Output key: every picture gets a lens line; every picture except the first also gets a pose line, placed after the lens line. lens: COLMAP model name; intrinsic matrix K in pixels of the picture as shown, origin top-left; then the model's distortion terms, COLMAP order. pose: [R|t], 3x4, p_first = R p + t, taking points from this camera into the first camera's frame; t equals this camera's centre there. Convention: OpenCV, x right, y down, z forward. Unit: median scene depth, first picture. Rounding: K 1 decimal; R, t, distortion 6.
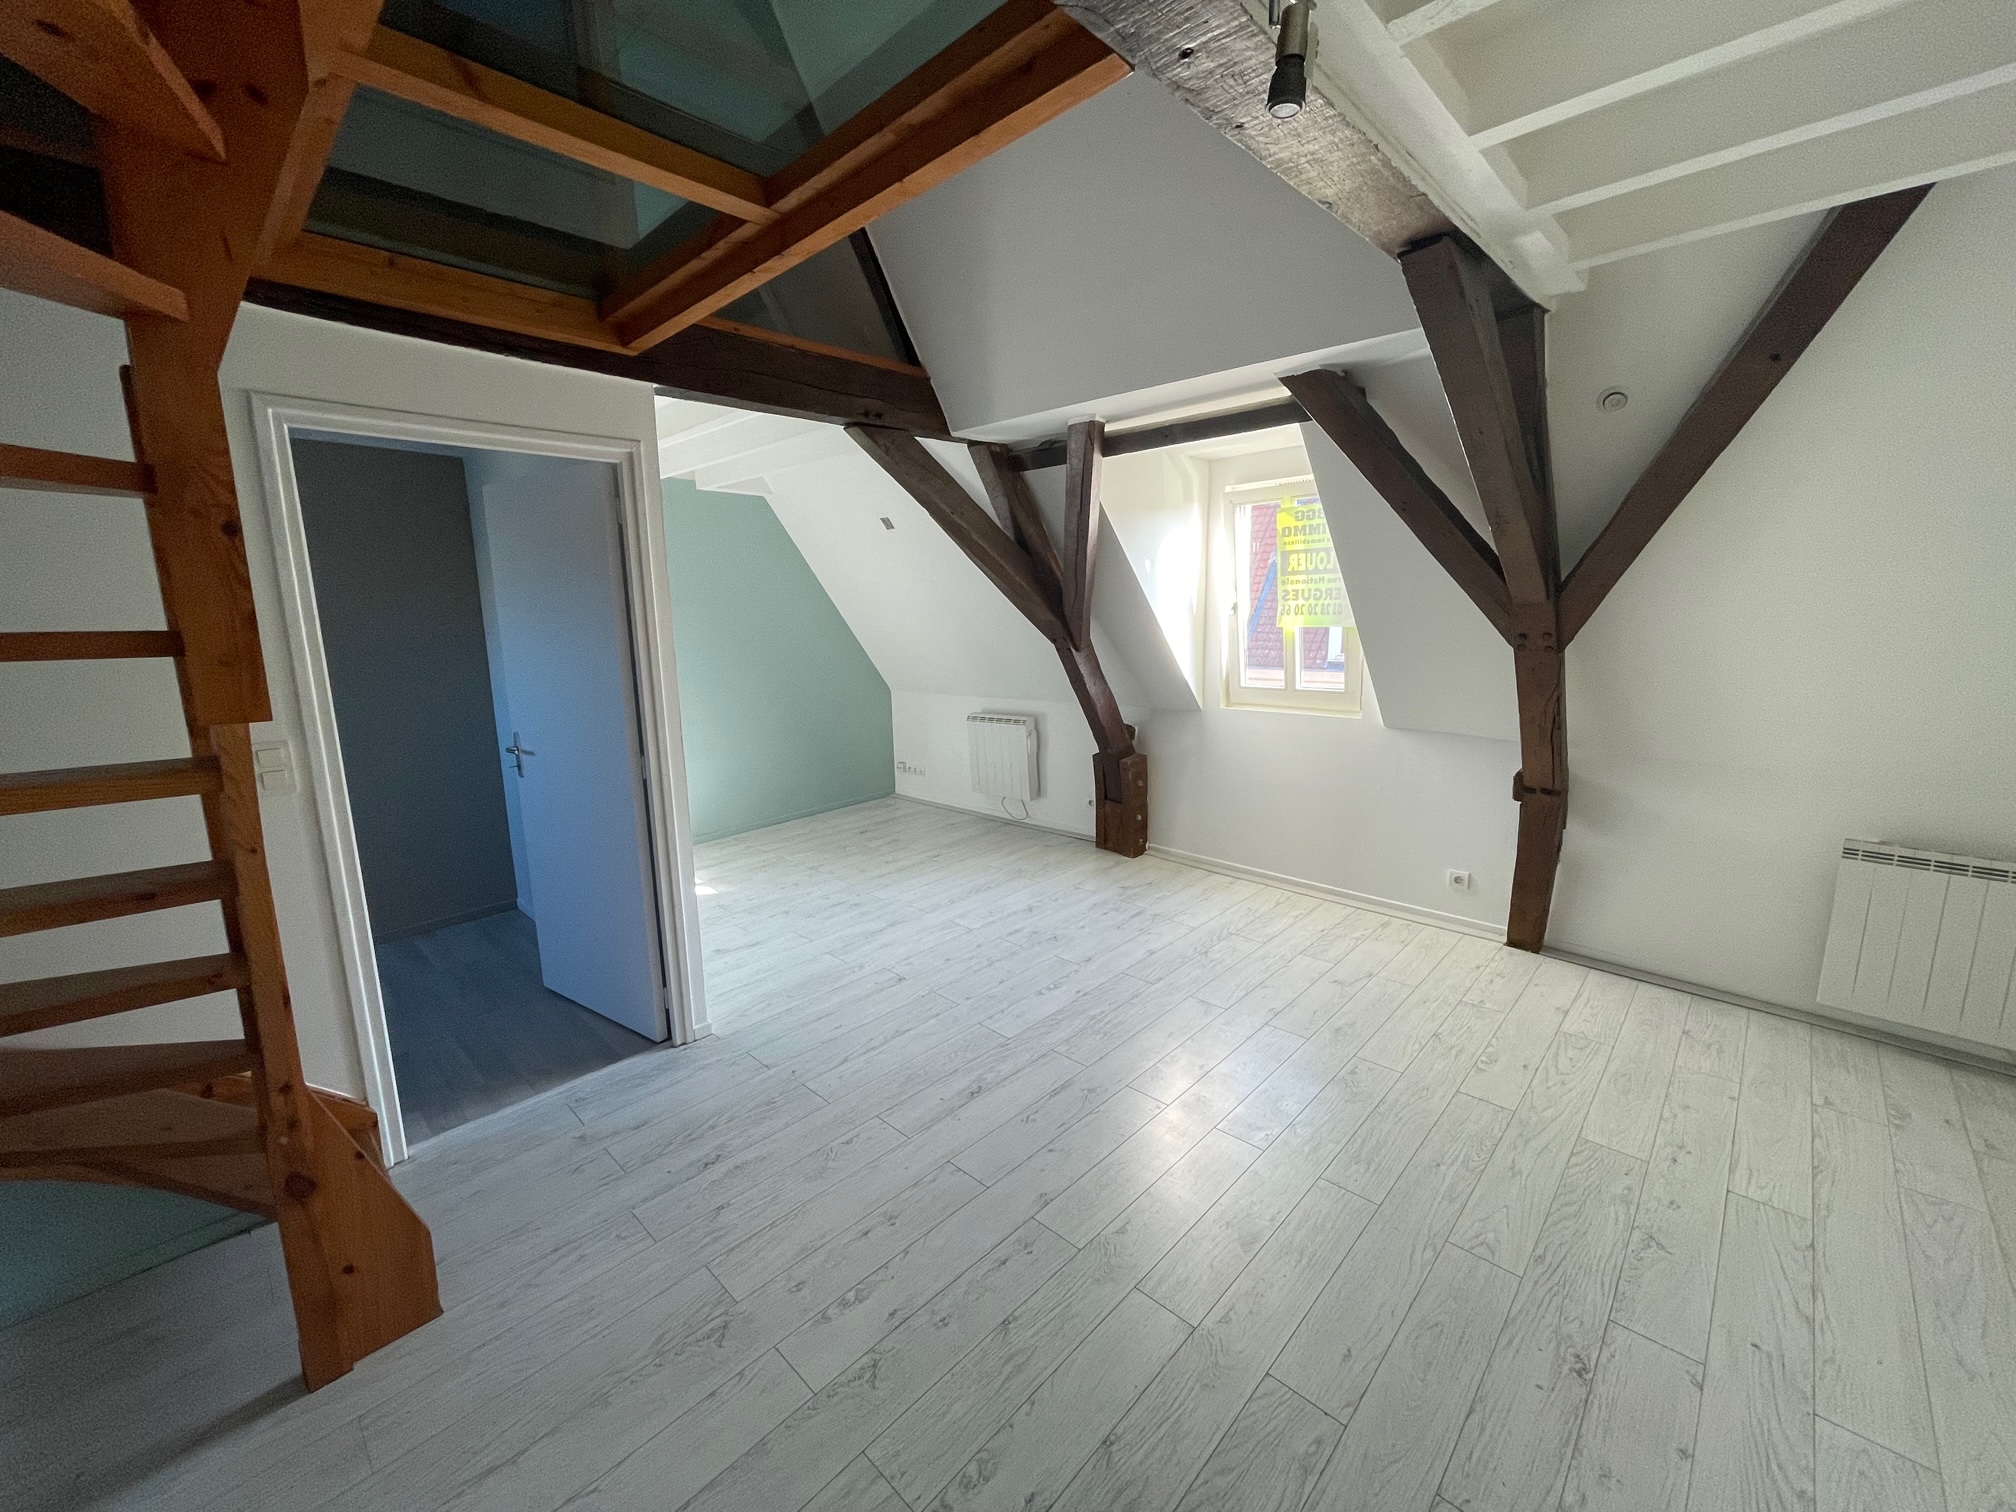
lens RADIAL K [[810.5, 0, 1006.1], [0, 810.5, 758.3], [0, 0, 1]] dist [-0.000019, 0.000009]
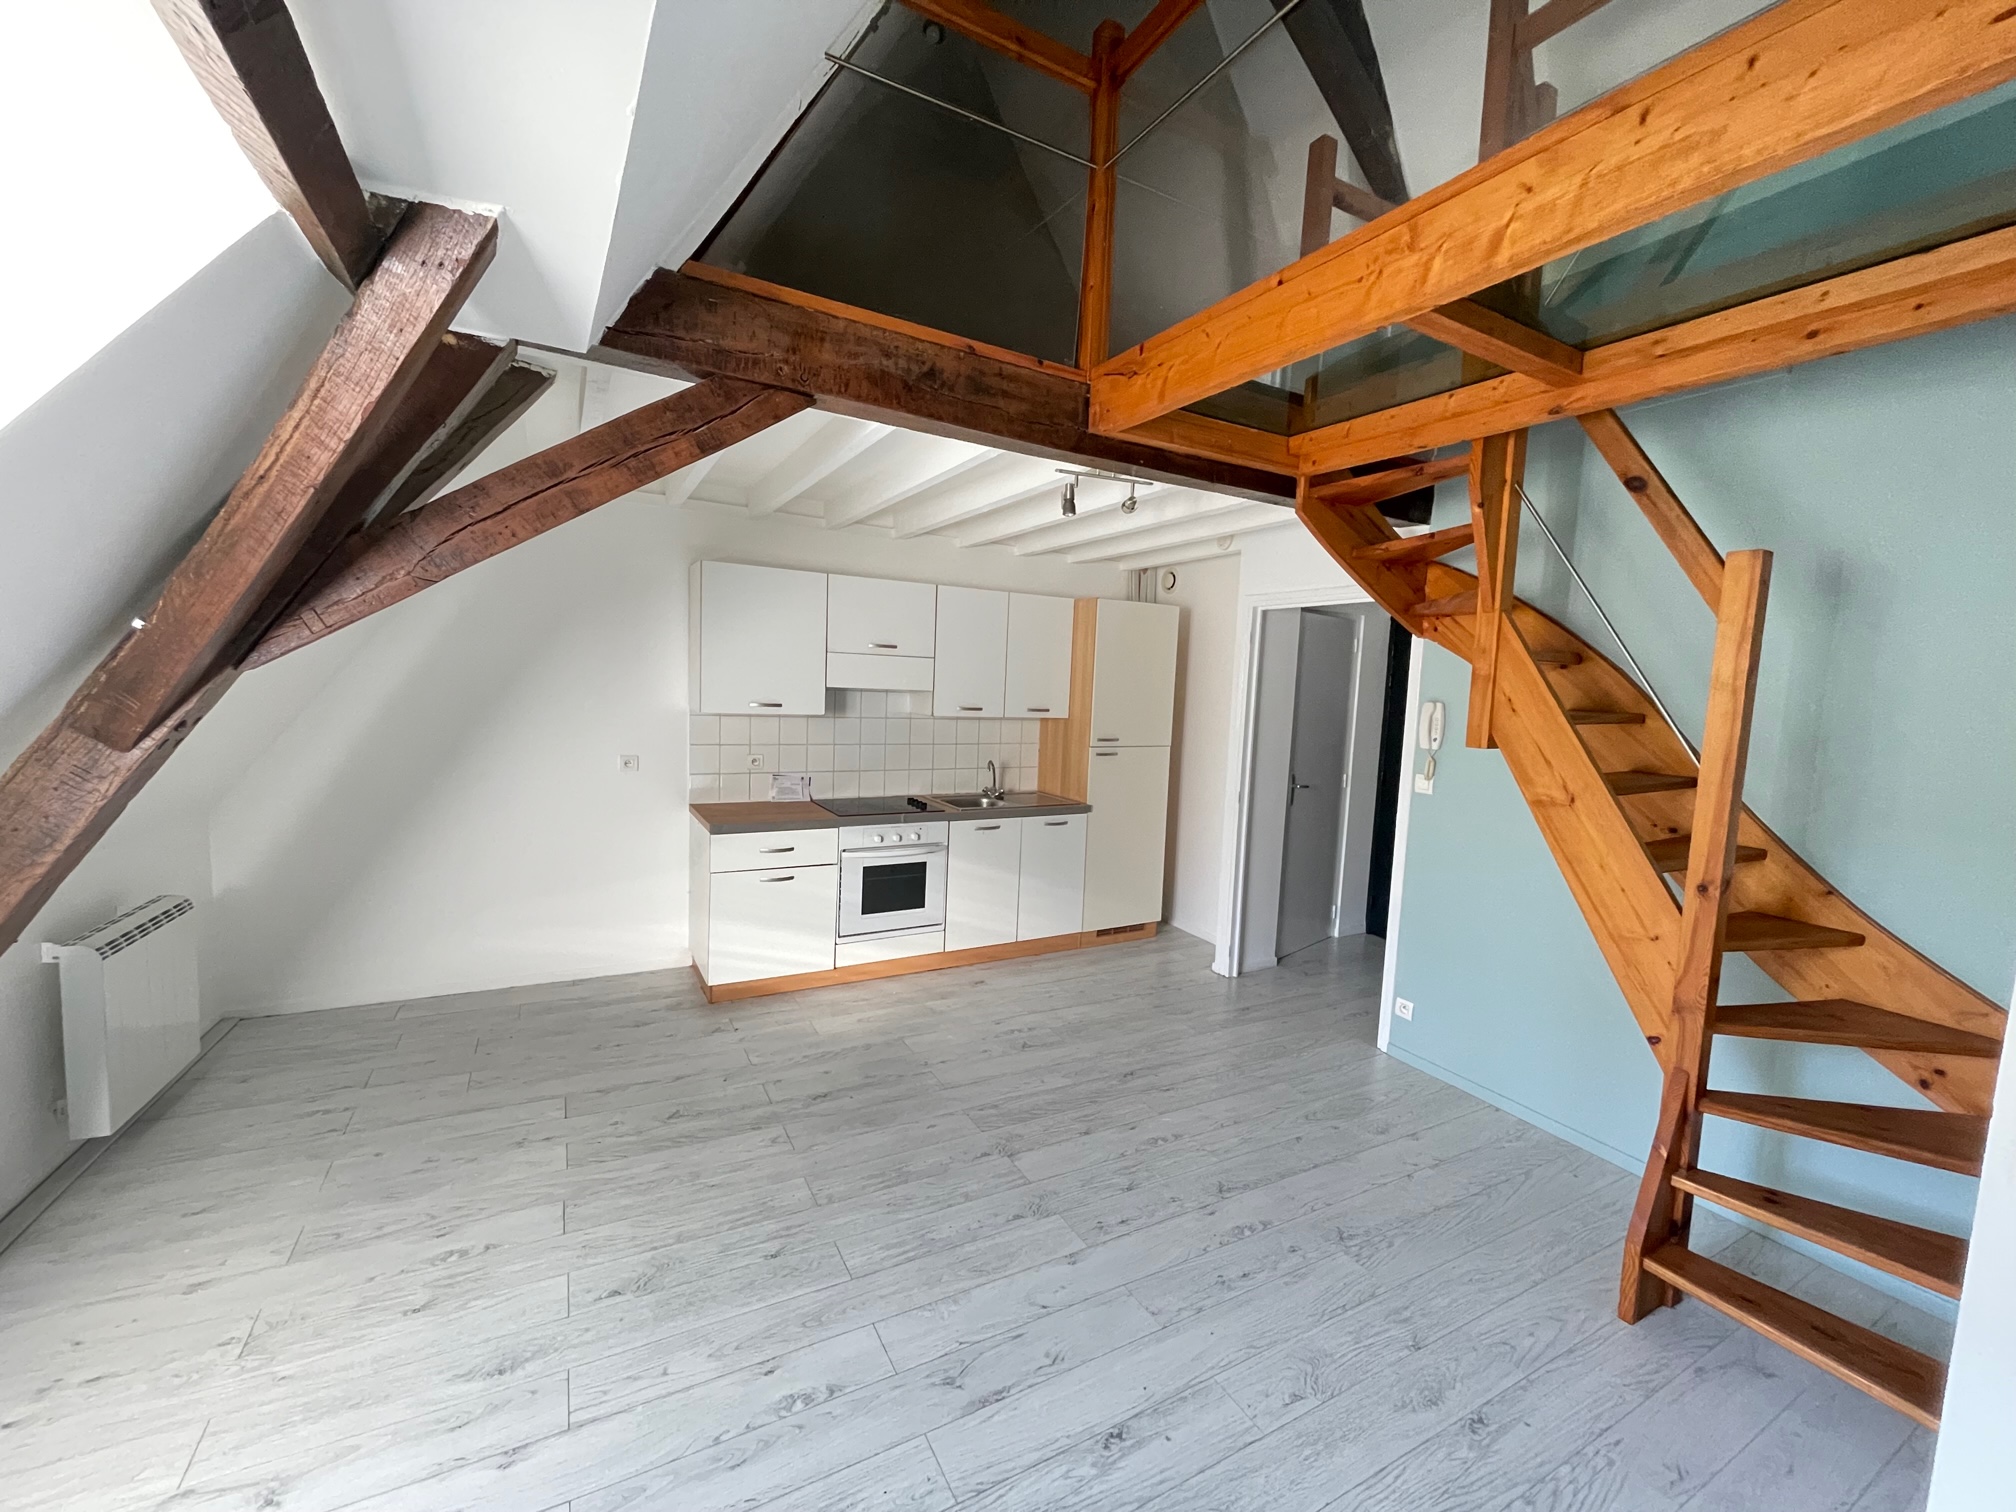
lens RADIAL K [[810.5, 0, 1000.2], [0, 810.5, 747.6], [0, 0, 1]] dist [-0.000019, 0.000009]
pose [[-0.953344, -0.046297, 0.298313, -0.131887], [0.031176, 0.967788, 0.249828, -0.319794], [-0.300270, 0.247472, -0.921192, 1.660592]]
